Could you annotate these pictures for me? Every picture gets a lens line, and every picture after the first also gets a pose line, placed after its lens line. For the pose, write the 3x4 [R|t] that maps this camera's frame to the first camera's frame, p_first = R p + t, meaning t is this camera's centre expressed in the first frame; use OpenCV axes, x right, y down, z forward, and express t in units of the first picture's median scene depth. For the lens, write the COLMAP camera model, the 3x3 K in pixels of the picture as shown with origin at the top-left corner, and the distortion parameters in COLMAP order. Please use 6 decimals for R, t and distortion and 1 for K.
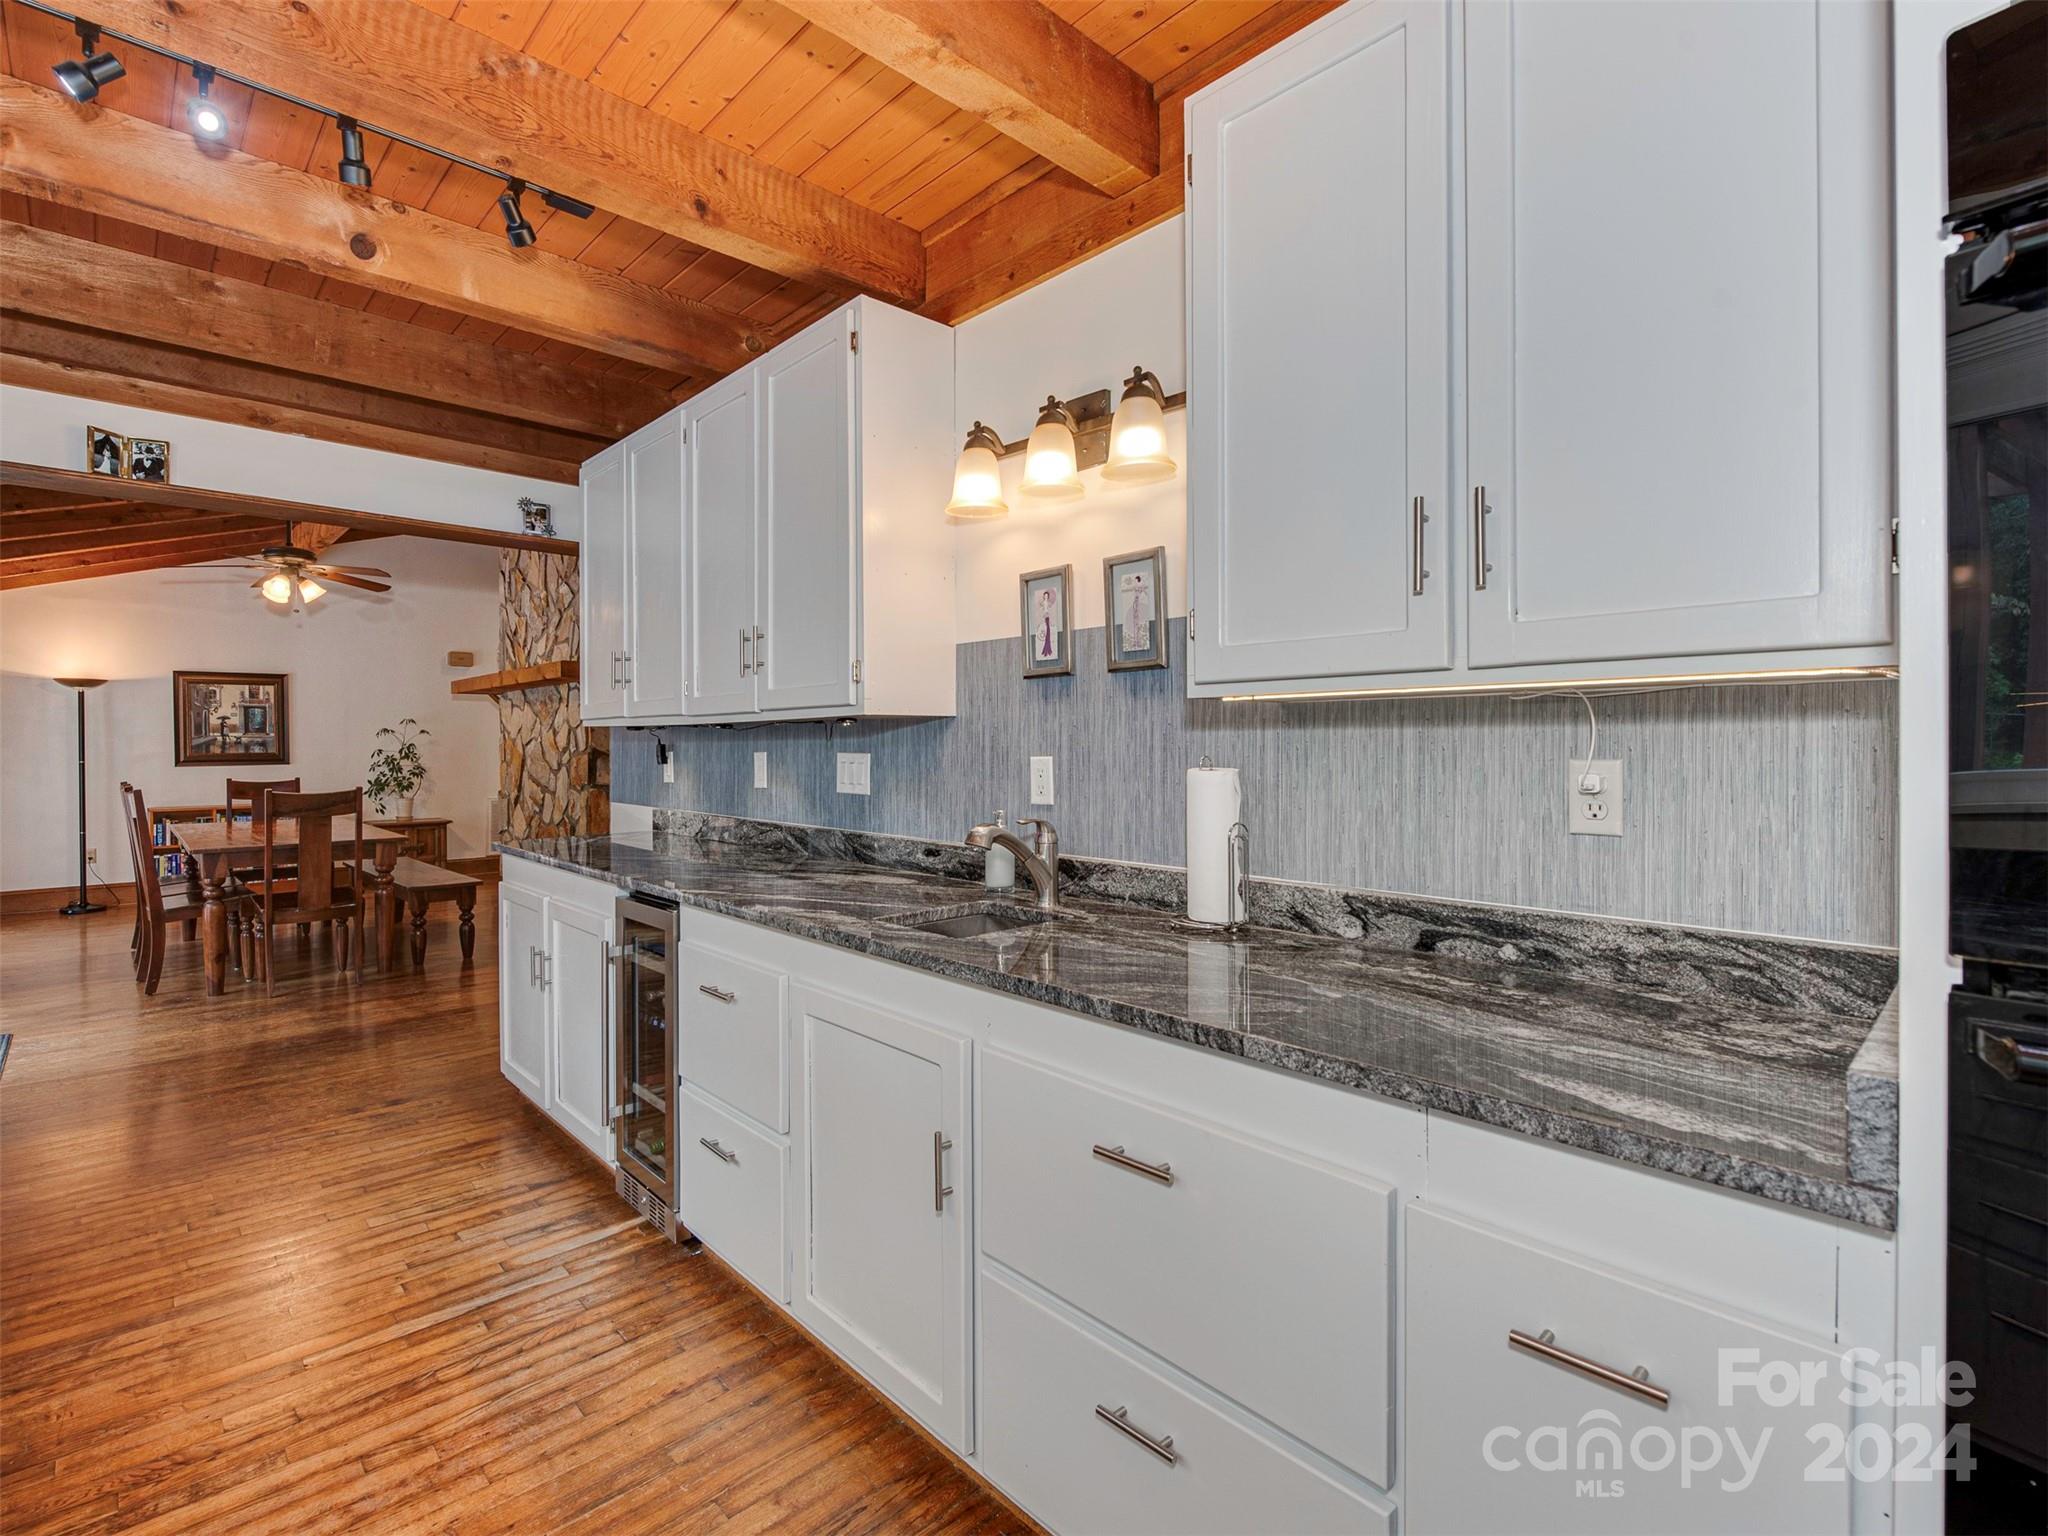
lens RADIAL K [[972.3, 0, 908.8], [0, 972.3, 750.0], [0, 0, 1]] dist [-0.001492, -0.000644]
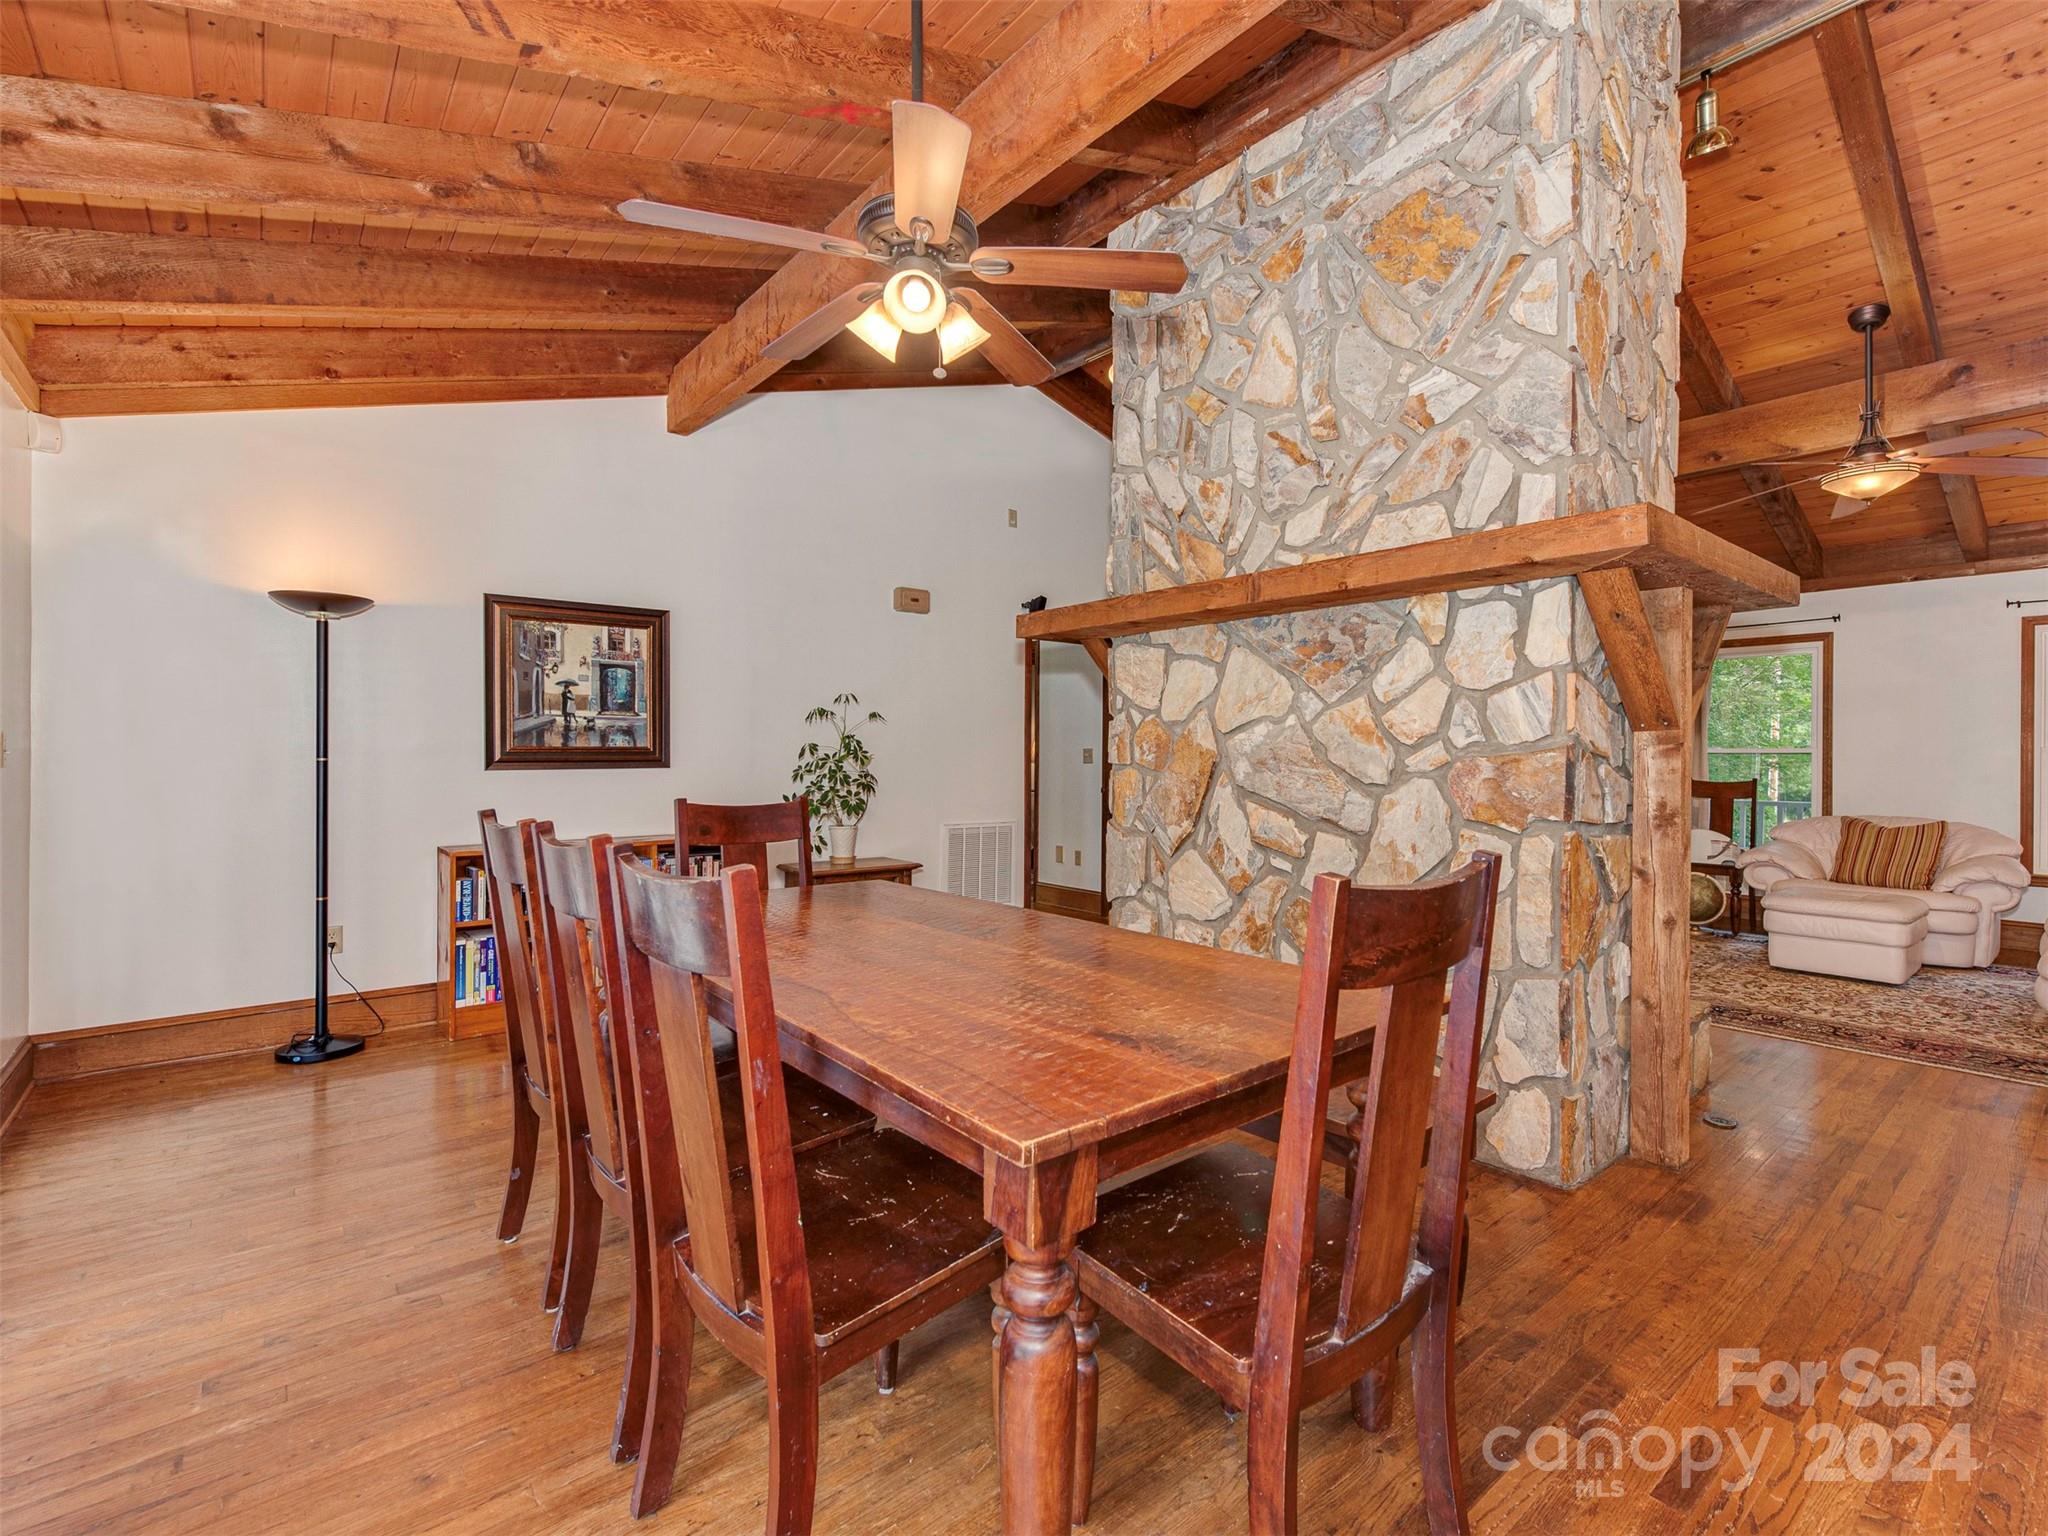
lens RADIAL K [[925.7, 0, 1045.9], [0, 925.7, 759.7], [0, 0, 1]] dist [0.000178, -0.000217]
pose [[0.999781, 0.008546, 0.019124, -0.475538], [-0.008517, 0.999962, -0.001594, 0.010075], [-0.019137, 0.001431, 0.999816, 0.501144]]
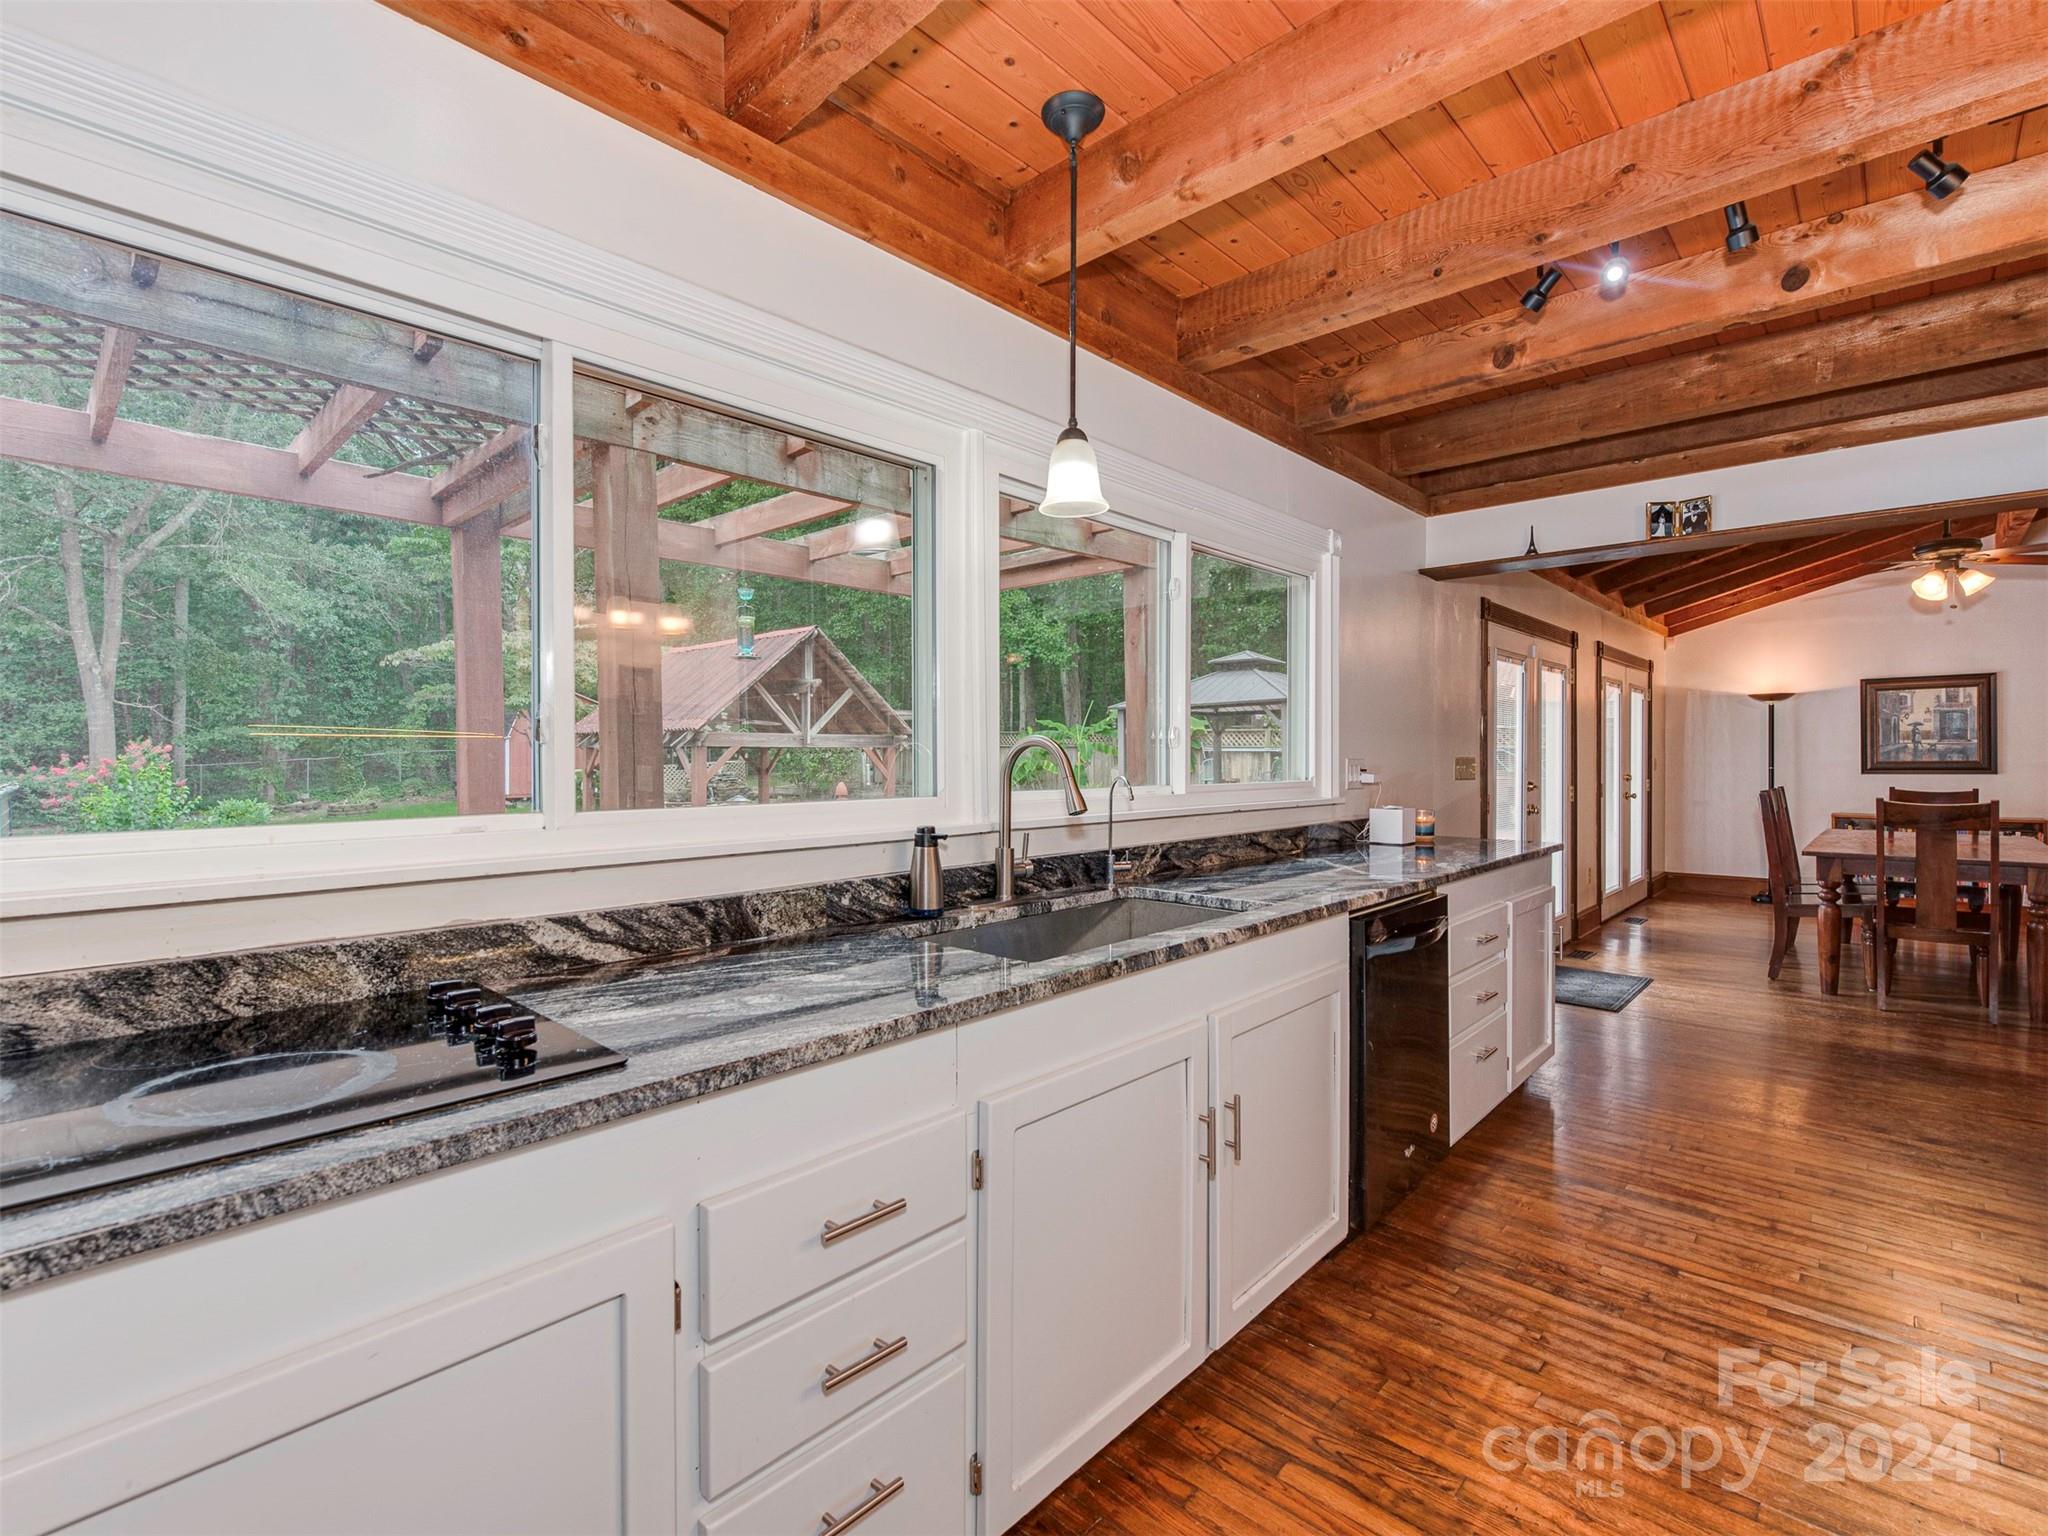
lens RADIAL K [[972.3, 0, 1027.2], [0, 972.3, 768.3], [0, 0, 1]] dist [-0.001492, -0.000644]
pose [[0.109596, 0.014363, -0.993872, 0.163056], [-0.002248, 0.999897, 0.014203, -0.001237], [0.993974, 0.000678, 0.109617, 0.025556]]
